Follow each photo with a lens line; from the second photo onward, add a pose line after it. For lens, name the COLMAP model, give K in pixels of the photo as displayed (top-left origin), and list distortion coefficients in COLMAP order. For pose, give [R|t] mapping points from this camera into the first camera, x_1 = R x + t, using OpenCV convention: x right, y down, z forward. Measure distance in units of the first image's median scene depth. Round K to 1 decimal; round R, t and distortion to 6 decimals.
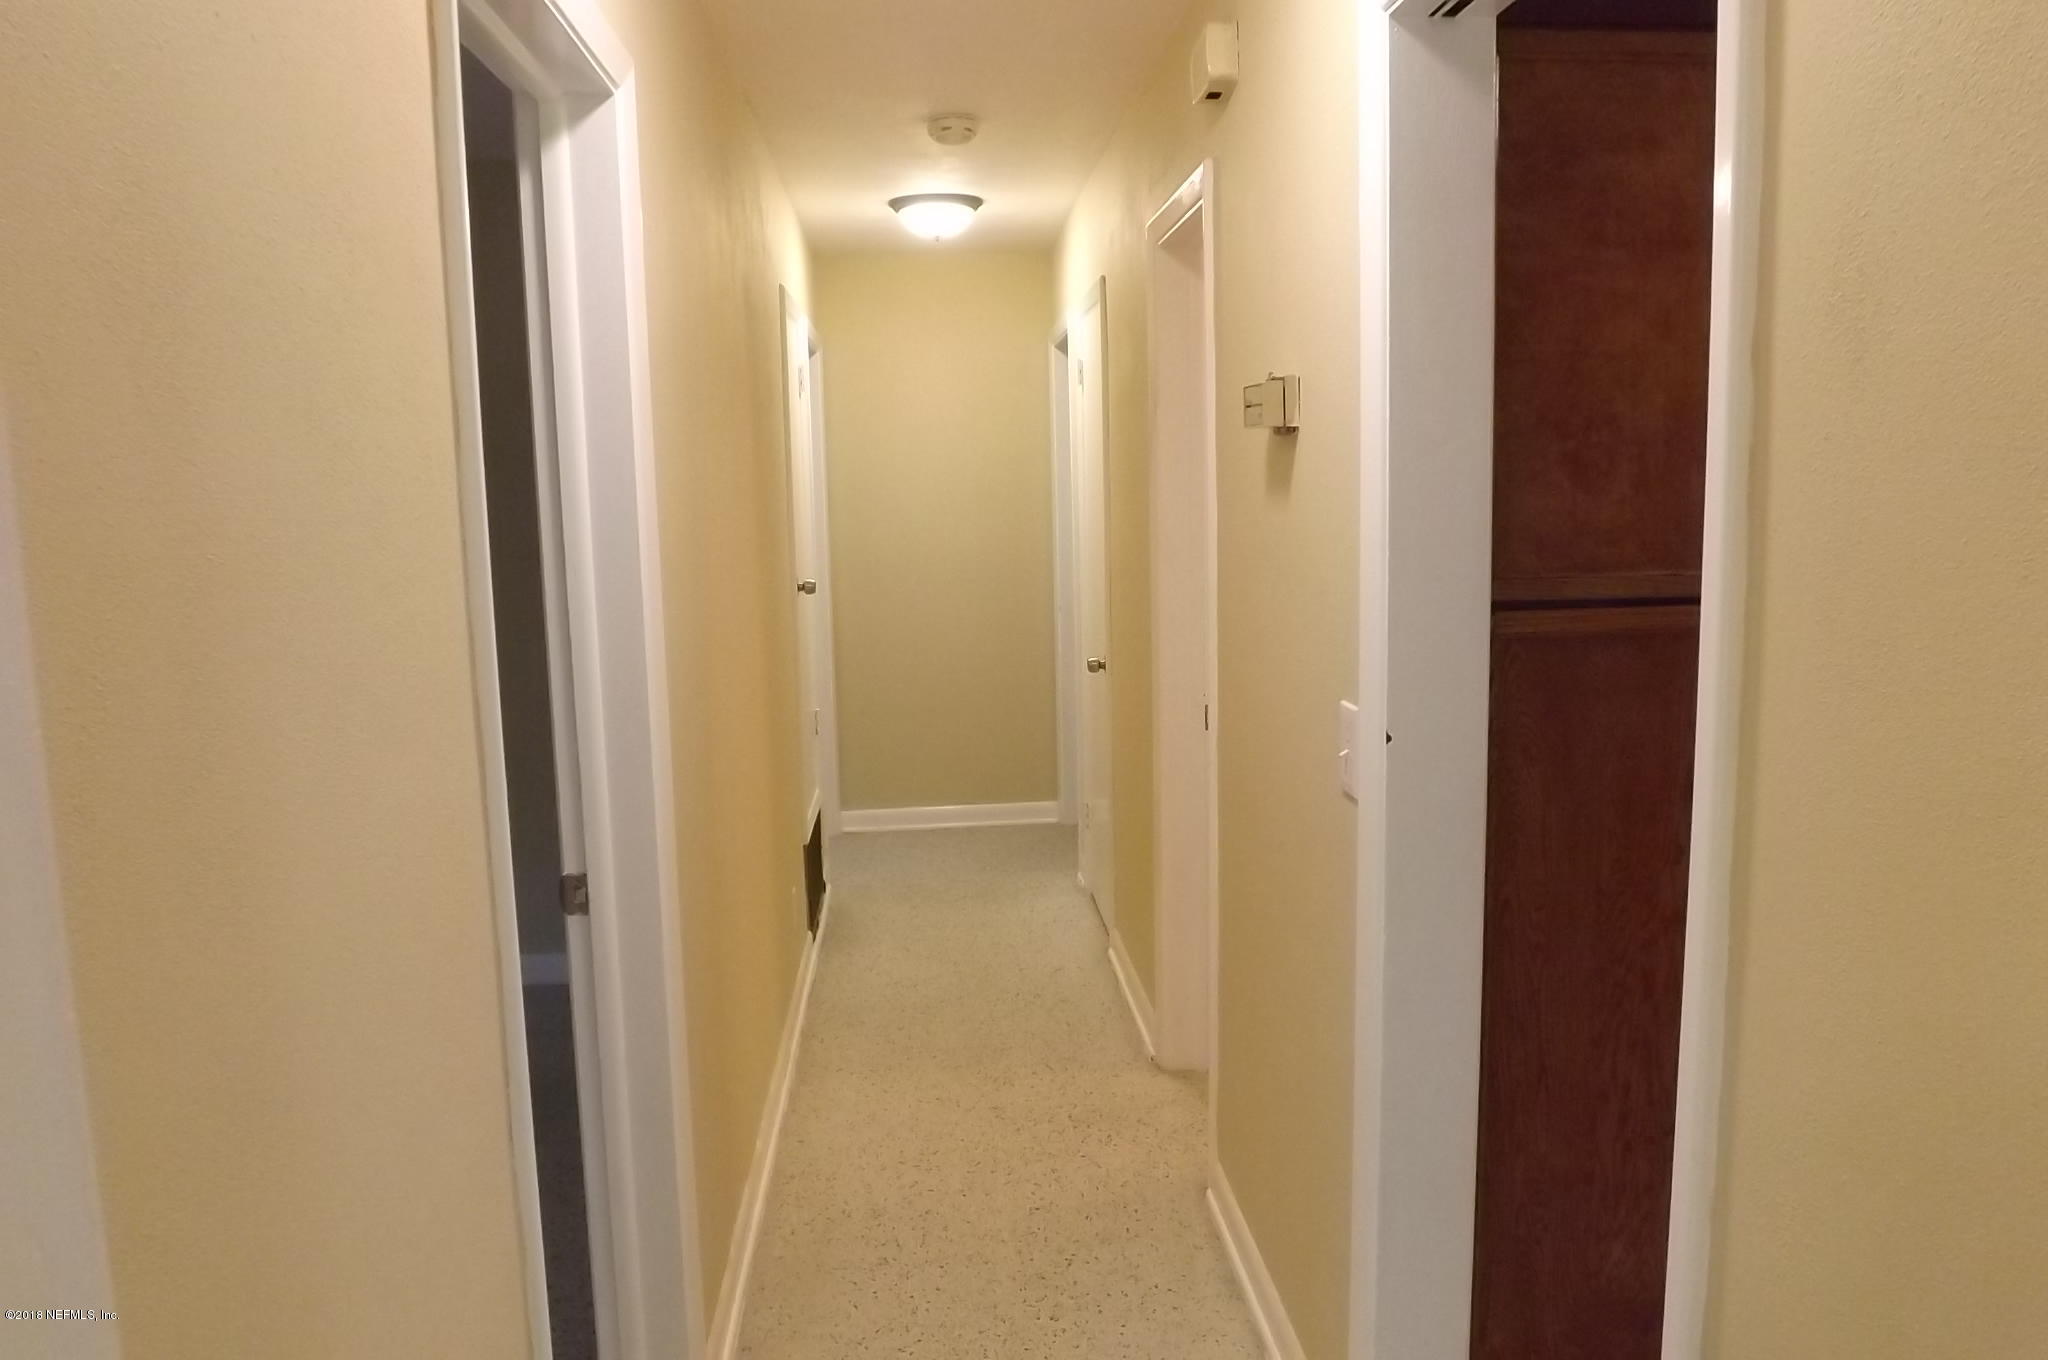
lens RADIAL K [[1489.1, 0, 1024.0], [0, 1489.1, 680.0], [0, 0, 1]] dist [-0.052041, 0.011853]
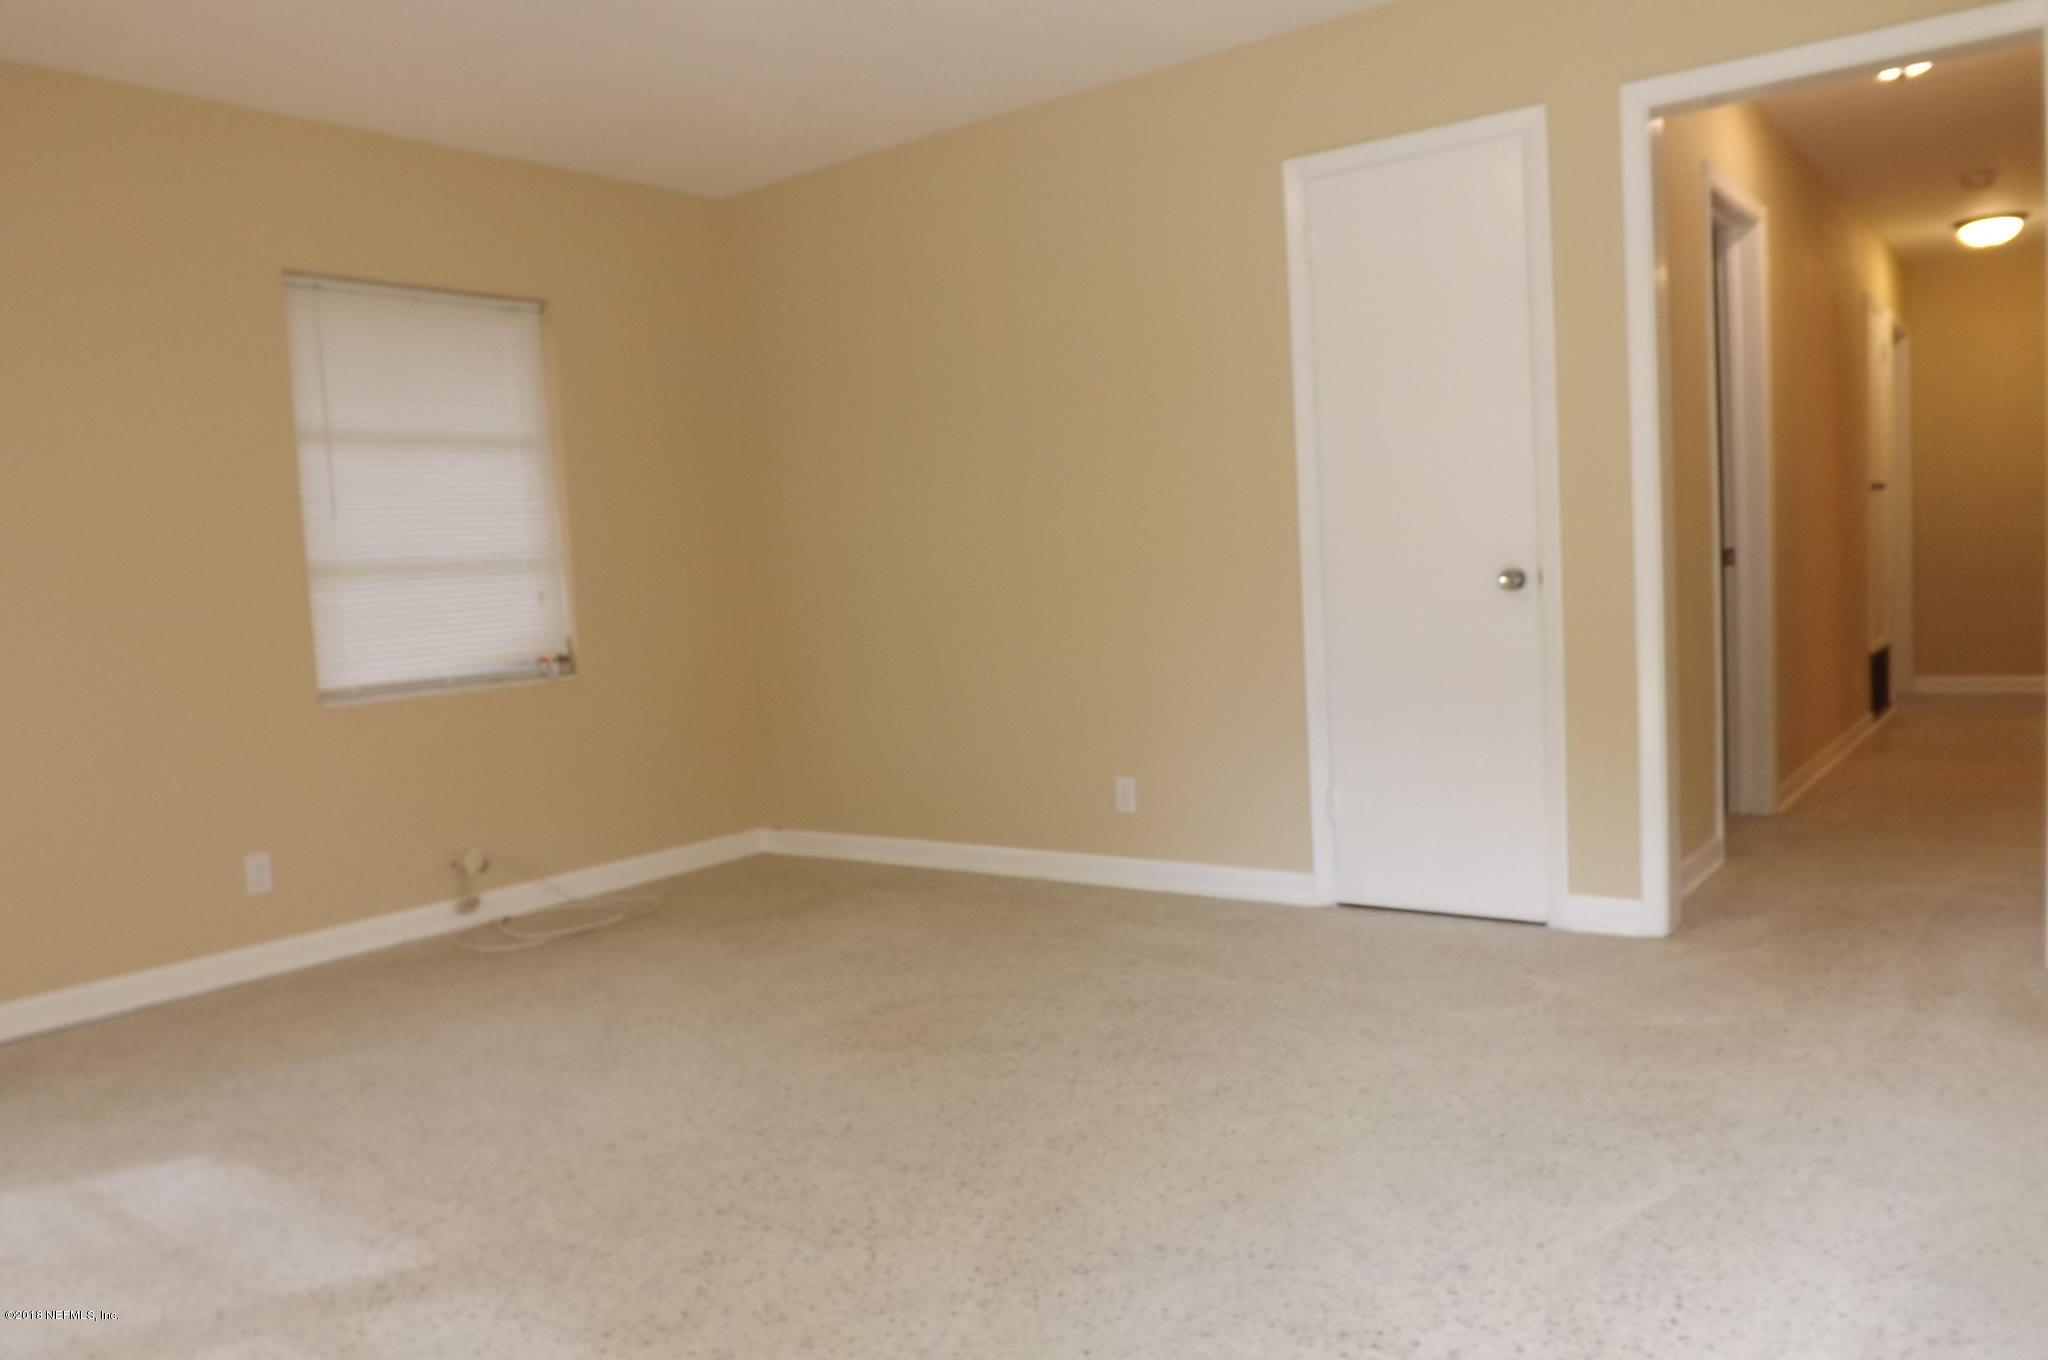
lens RADIAL K [[1489.1, 0, 1024.0], [0, 1489.1, 680.0], [0, 0, 1]] dist [-0.052041, 0.011853]
pose [[0.752343, 0.026161, -0.658251, 0.169739], [-0.048248, 0.998716, -0.015454, 0.183548], [0.657002, 0.043386, 0.752640, -0.633208]]
